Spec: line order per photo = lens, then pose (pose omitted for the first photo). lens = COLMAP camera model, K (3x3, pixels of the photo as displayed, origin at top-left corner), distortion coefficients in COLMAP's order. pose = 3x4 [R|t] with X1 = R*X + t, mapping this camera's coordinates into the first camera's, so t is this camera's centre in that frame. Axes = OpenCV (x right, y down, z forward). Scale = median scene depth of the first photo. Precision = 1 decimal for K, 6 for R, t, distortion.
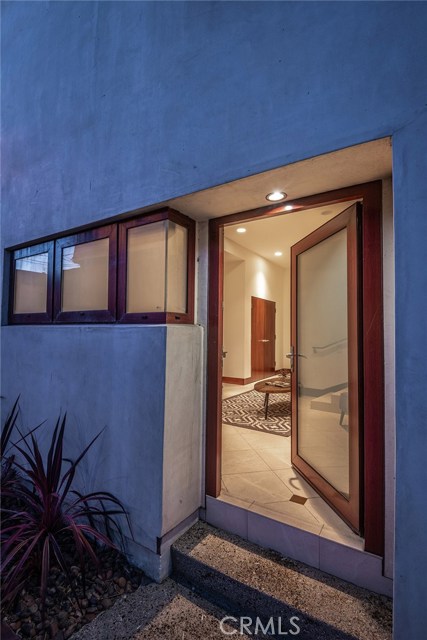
lens RADIAL K [[290.7, 0, 213.1], [0, 290.7, 323.3], [0, 0, 1]] dist [0.004022, -0.003637]
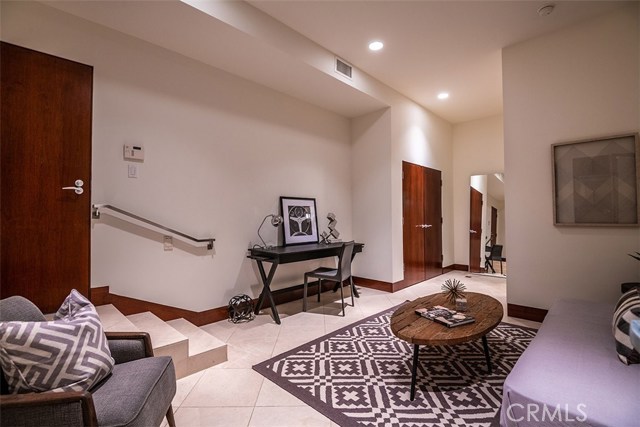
lens RADIAL K [[290.7, 0, 321.8], [0, 290.7, 214.5], [0, 0, 1]] dist [0.004022, -0.003637]
pose [[0.981143, -0.020204, -0.192223, 0.071735], [0.024004, 0.999559, 0.017461, 0.014632], [0.191785, -0.021746, 0.981196, 0.279685]]
